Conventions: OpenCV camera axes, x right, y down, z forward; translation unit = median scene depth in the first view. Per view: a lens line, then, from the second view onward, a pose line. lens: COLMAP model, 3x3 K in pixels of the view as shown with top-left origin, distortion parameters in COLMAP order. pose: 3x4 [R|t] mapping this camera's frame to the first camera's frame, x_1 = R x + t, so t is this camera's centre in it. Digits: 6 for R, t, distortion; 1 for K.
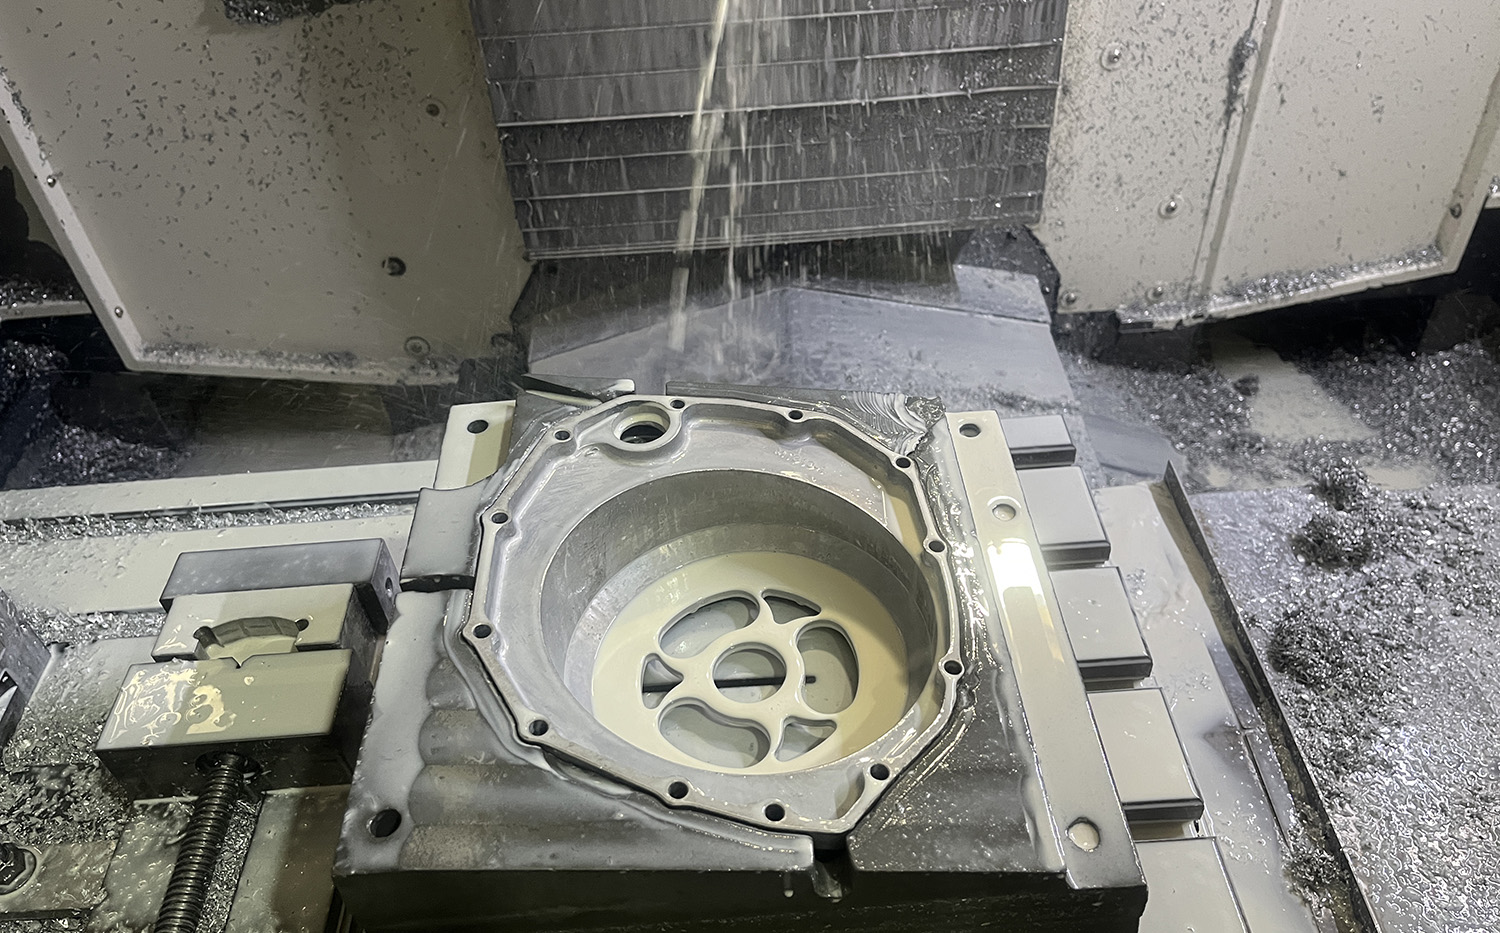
lens RADIAL K [[1135.1, 0, 747.6], [0, 1135.1, 467.6], [0, 0, 1]] dist [0.013711, -0.009733]
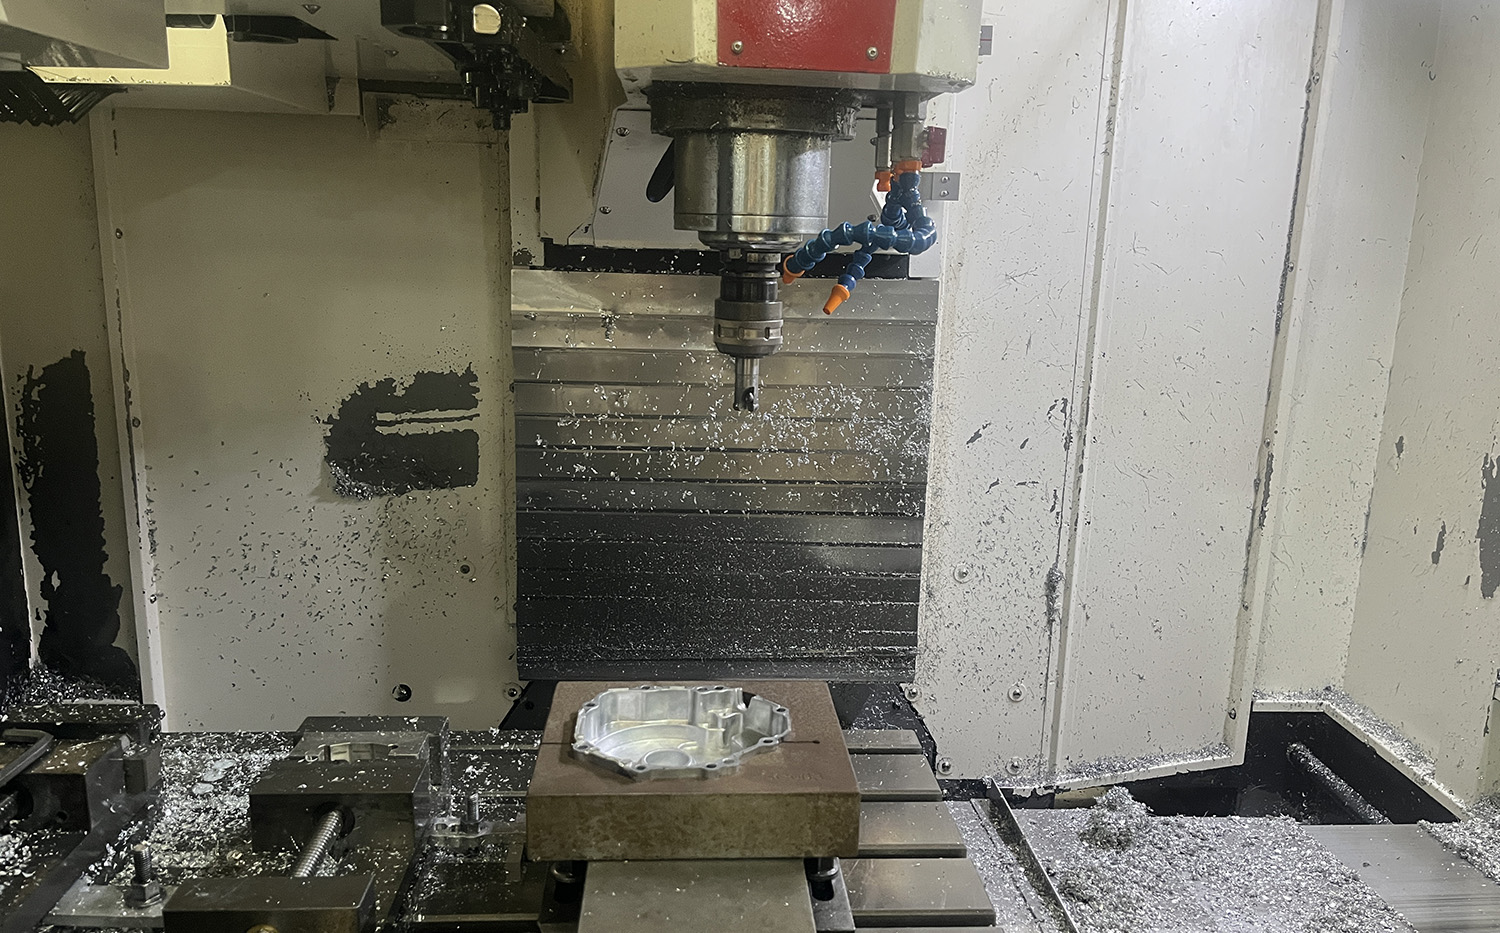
lens RADIAL K [[1135.1, 0, 751.7], [0, 1135.1, 465.4], [0, 0, 1]] dist [0.013711, -0.009733]
pose [[0.994735, 0.083168, 0.059876, -0.029930], [-0.042351, 0.865662, -0.498835, 0.221437], [-0.093319, 0.493673, 0.864626, -0.237448]]
